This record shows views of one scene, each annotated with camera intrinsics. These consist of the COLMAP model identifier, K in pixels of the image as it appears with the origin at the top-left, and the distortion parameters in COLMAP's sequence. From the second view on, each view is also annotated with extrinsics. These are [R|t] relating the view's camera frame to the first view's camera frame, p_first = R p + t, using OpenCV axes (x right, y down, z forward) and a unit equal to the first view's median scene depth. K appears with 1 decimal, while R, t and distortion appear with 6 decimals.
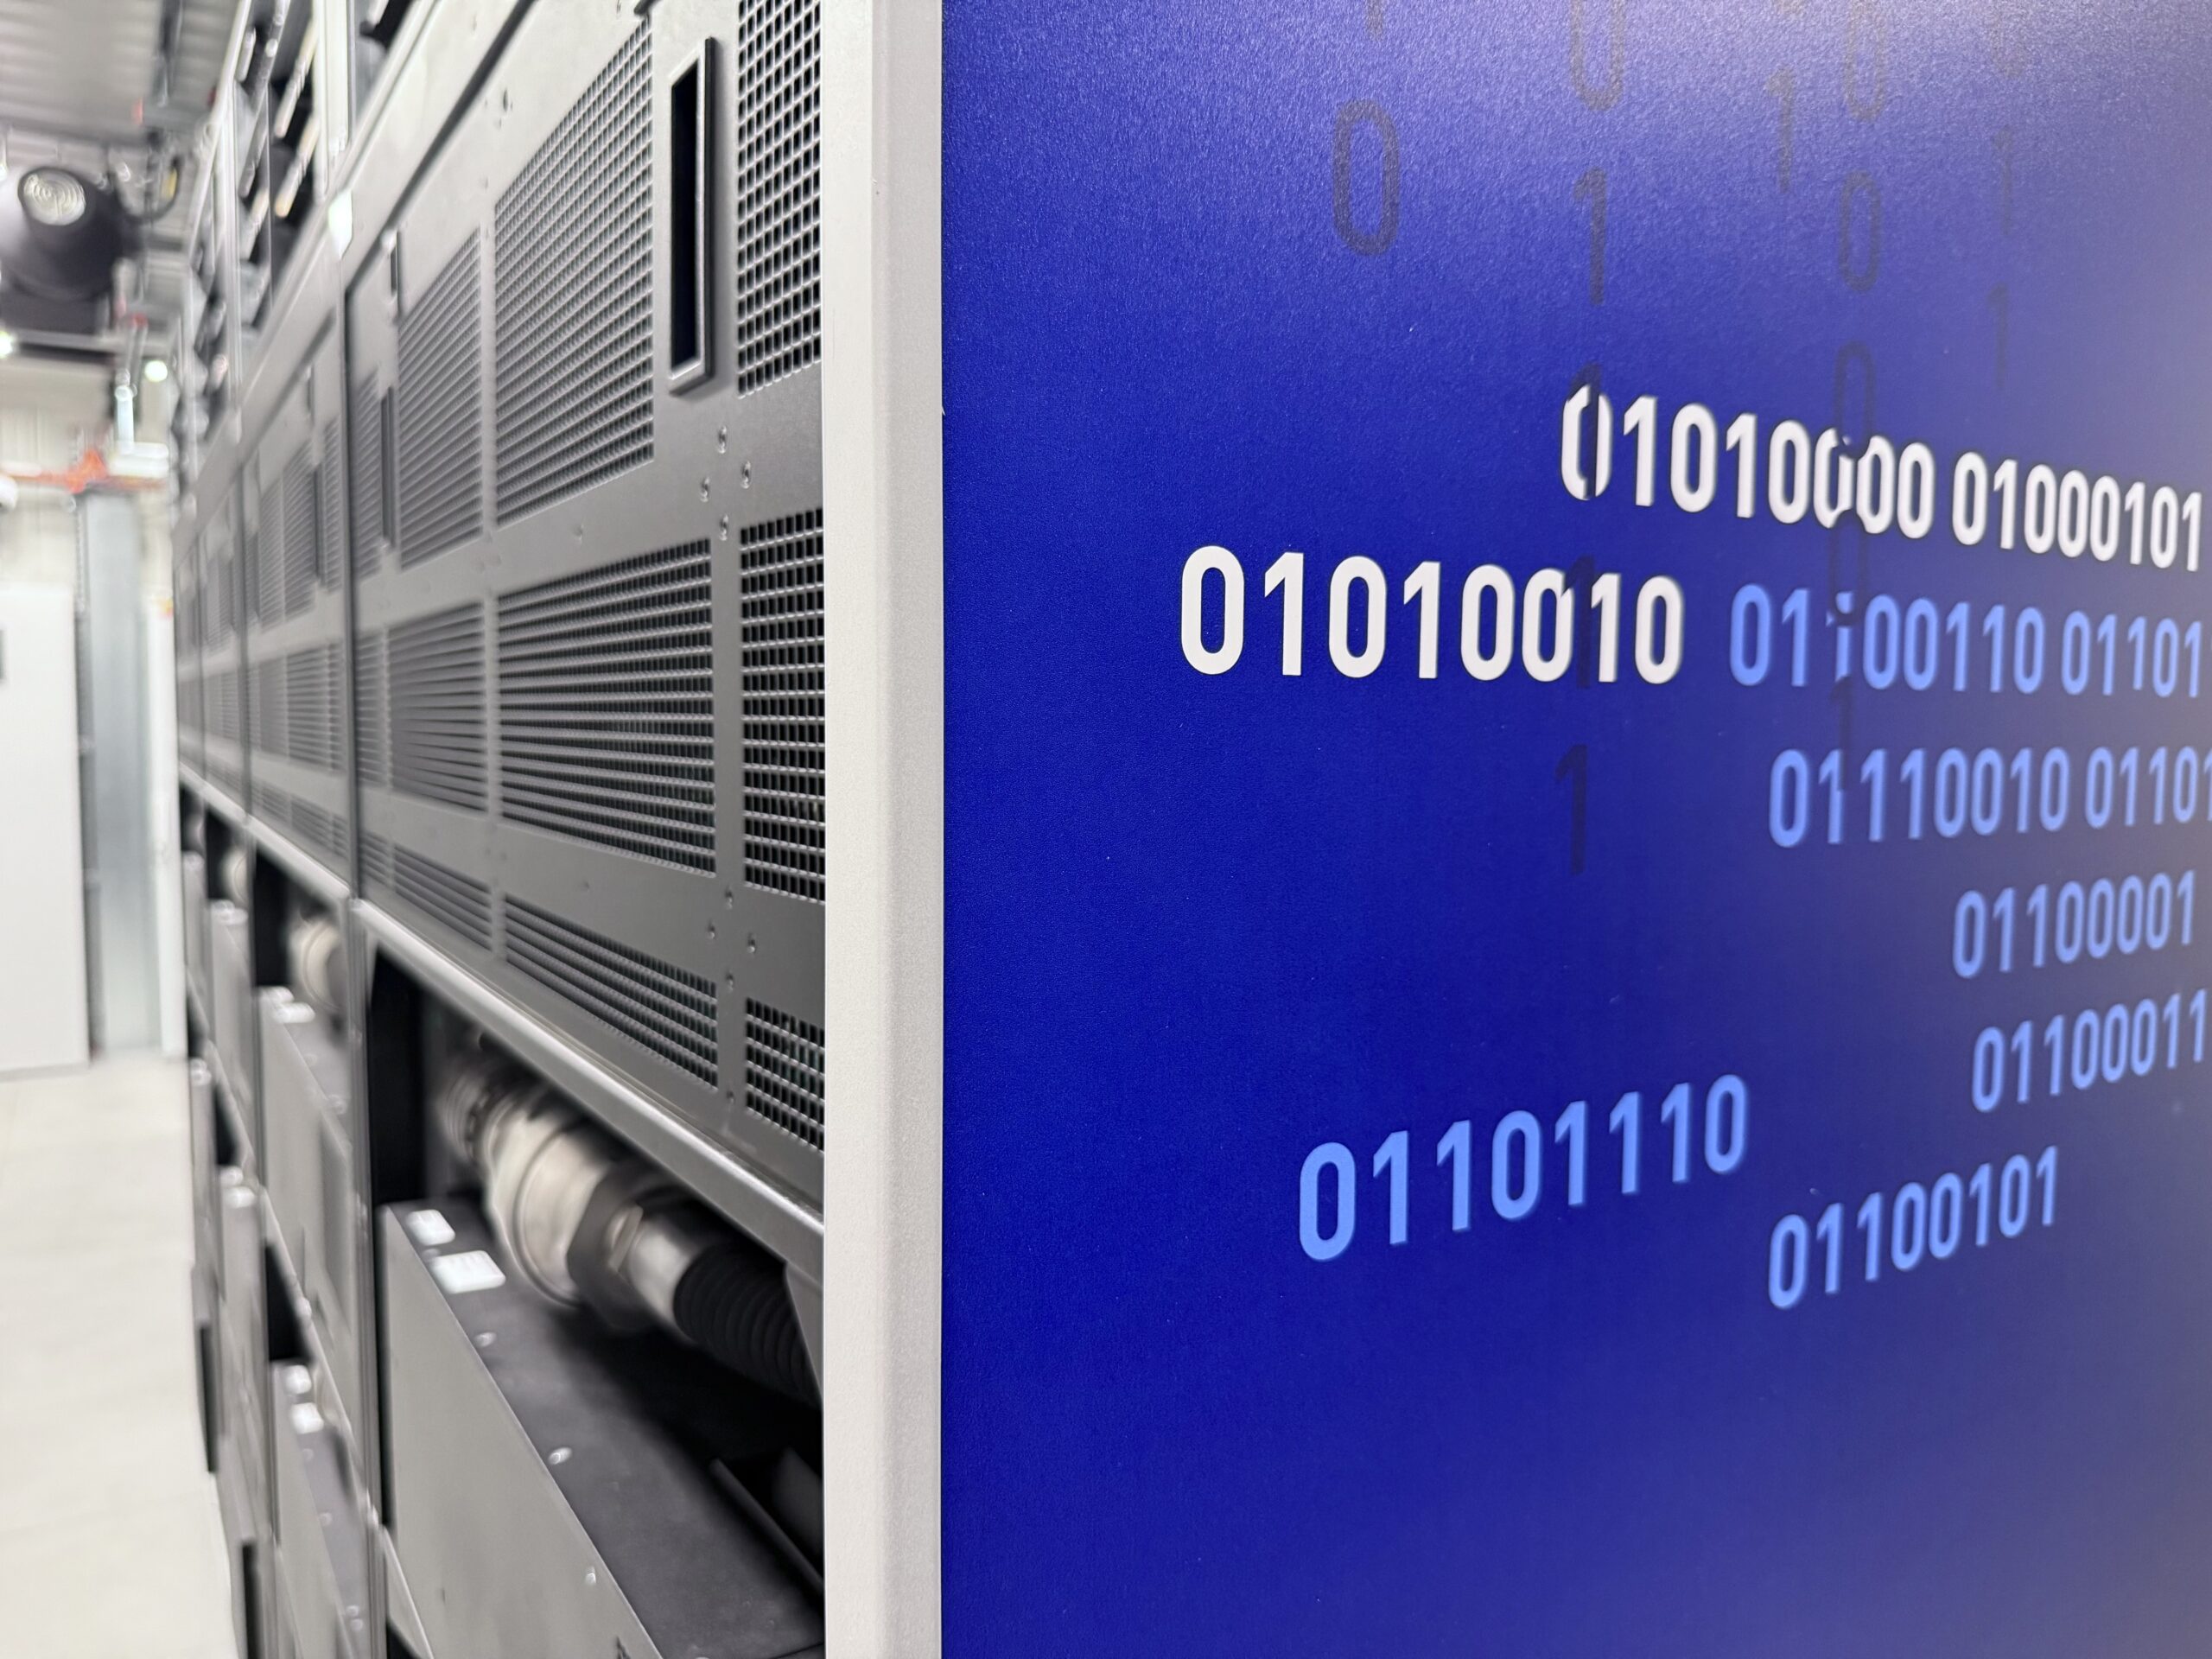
lens RADIAL K [[1513.4, 0, 1100.0], [0, 1513.4, 835.2], [0, 0, 1]] dist [0.071092, -0.069940]
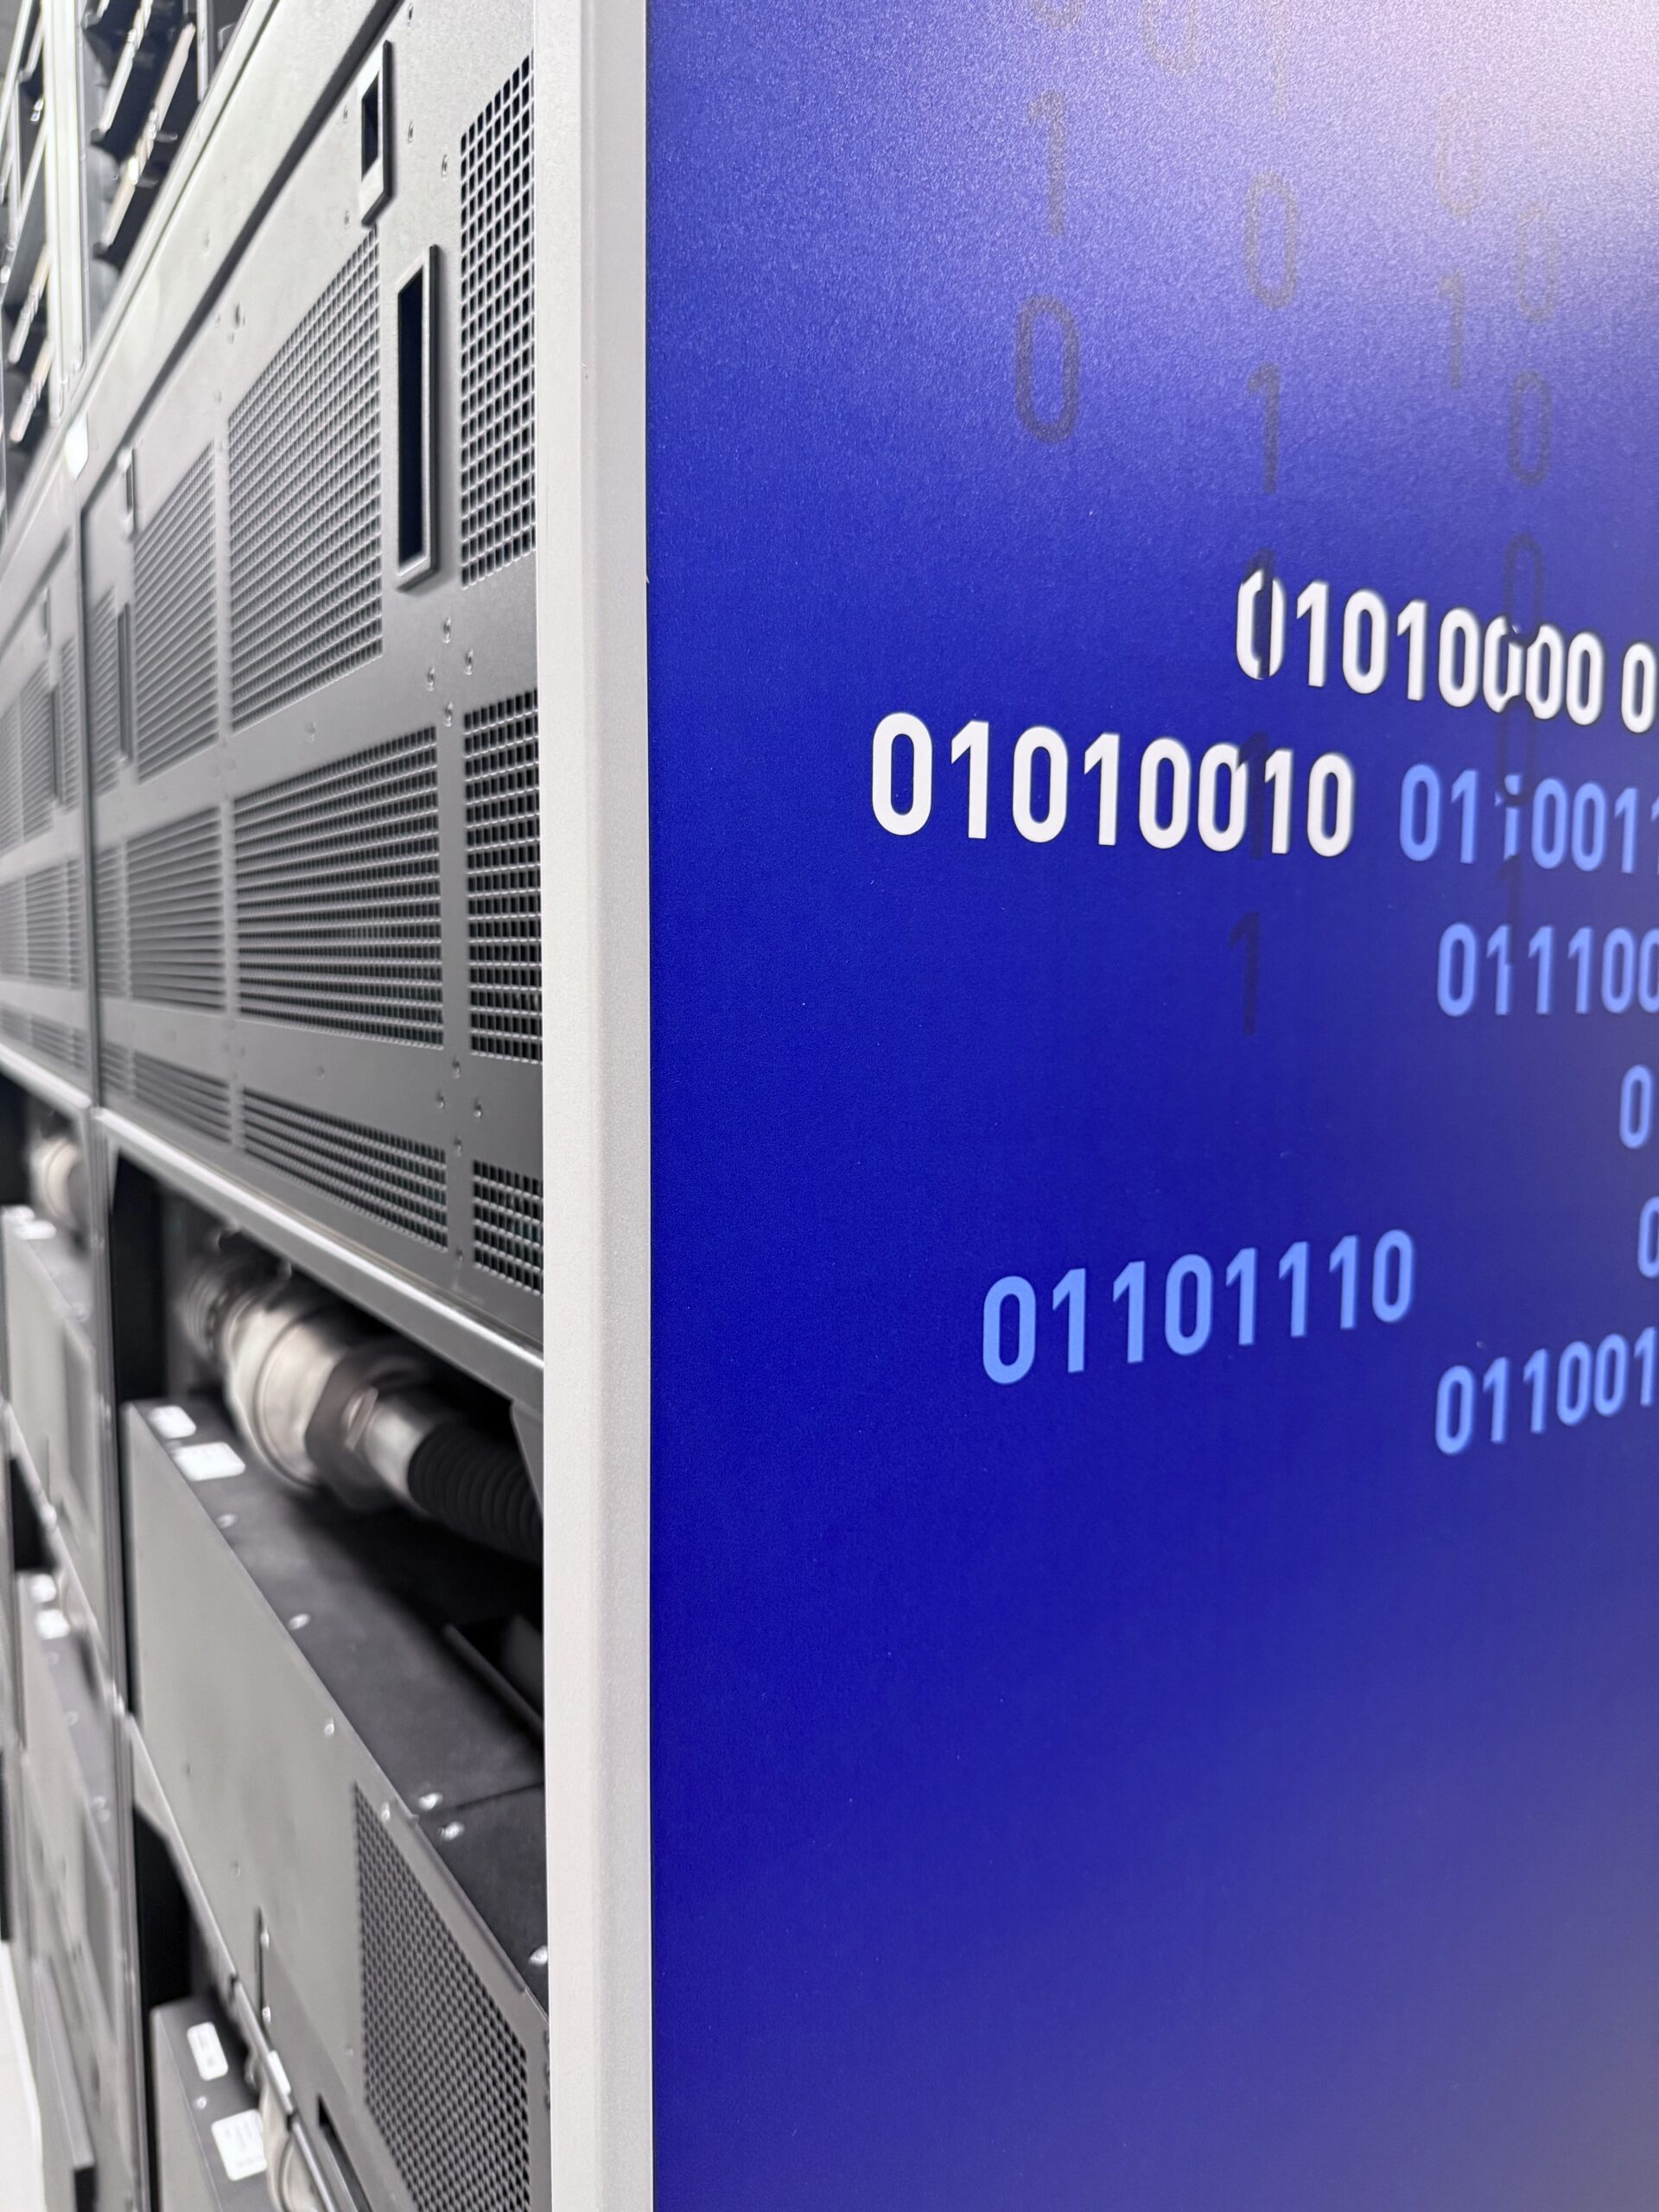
lens RADIAL K [[1513.4, 0, 819.4], [0, 1513.4, 1103.5], [0, 0, 1]] dist [0.071092, -0.069940]
pose [[0.999968, 0.000759, -0.007919, 0.018056], [-0.000606, 0.999814, 0.019270, 0.046741], [0.007932, -0.019265, 0.999783, -0.058507]]
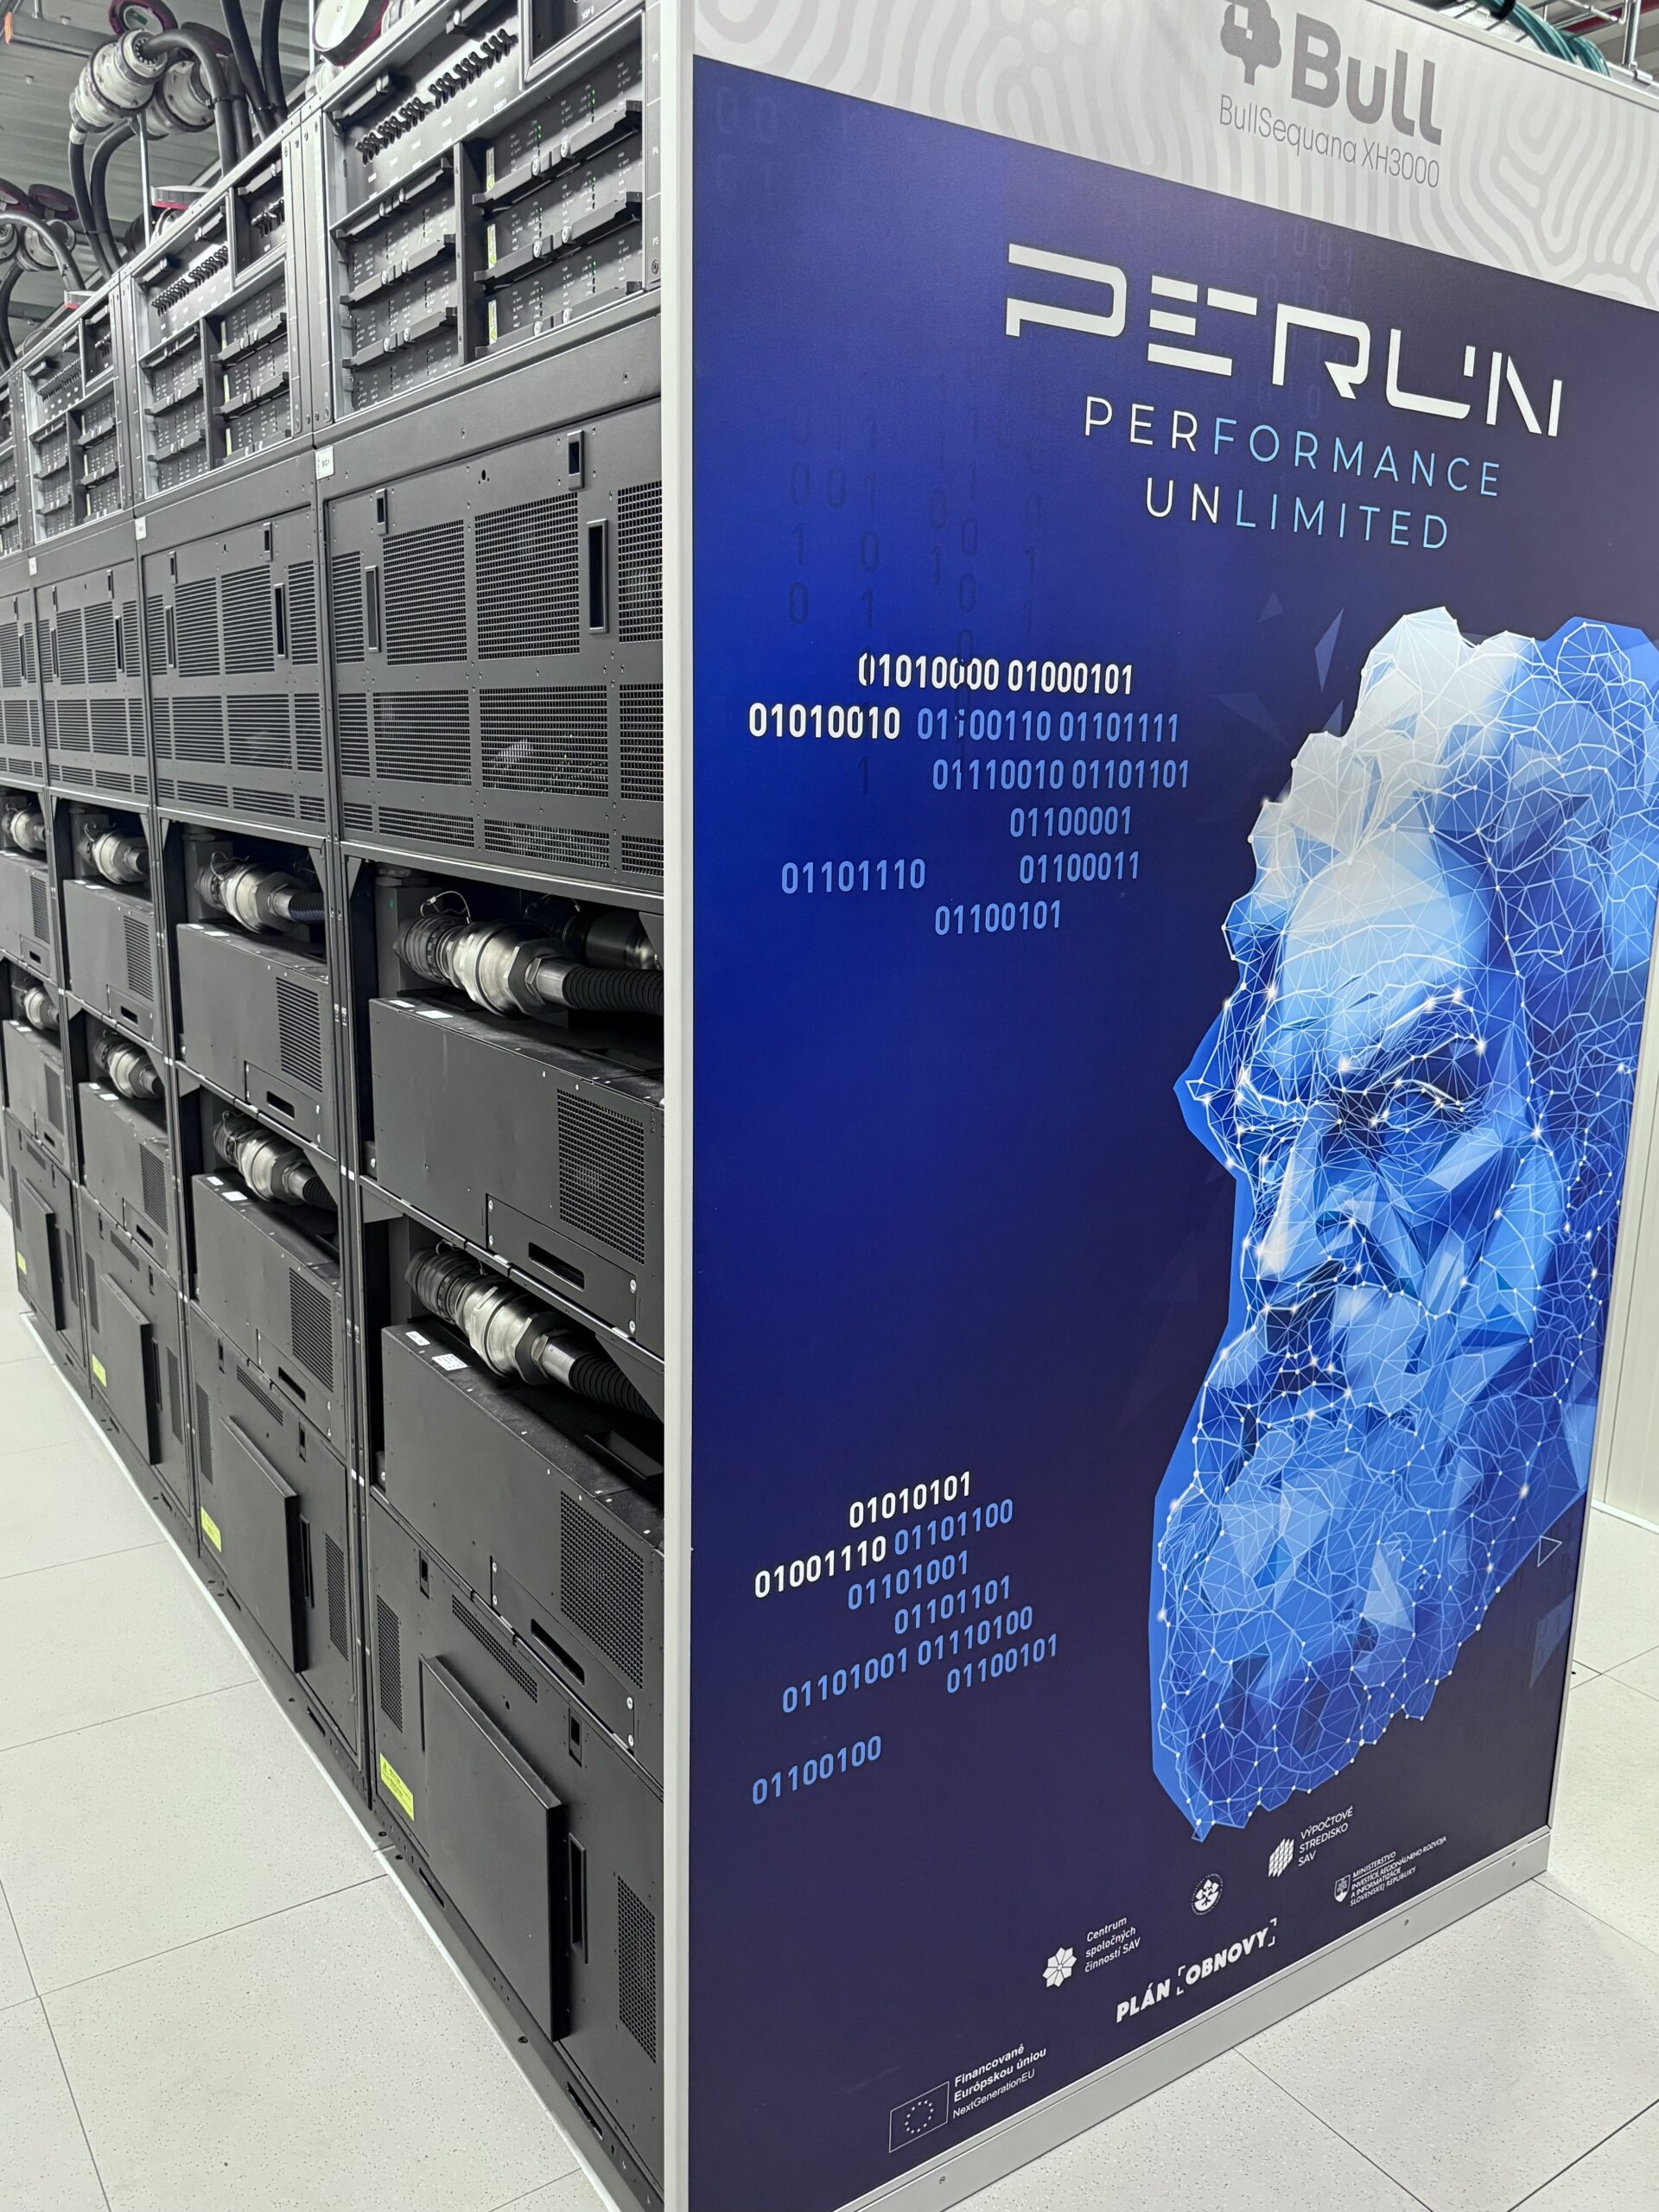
lens RADIAL K [[1735.6, 0, 830.8], [0, 1735.6, 1128.1], [0, 0, 1]] dist [0.019101, -0.048168]
pose [[0.998042, -0.004824, 0.062362, -0.017196], [-0.004322, 0.989322, 0.145685, 0.177389], [-0.062399, -0.145669, 0.987364, -2.656004]]
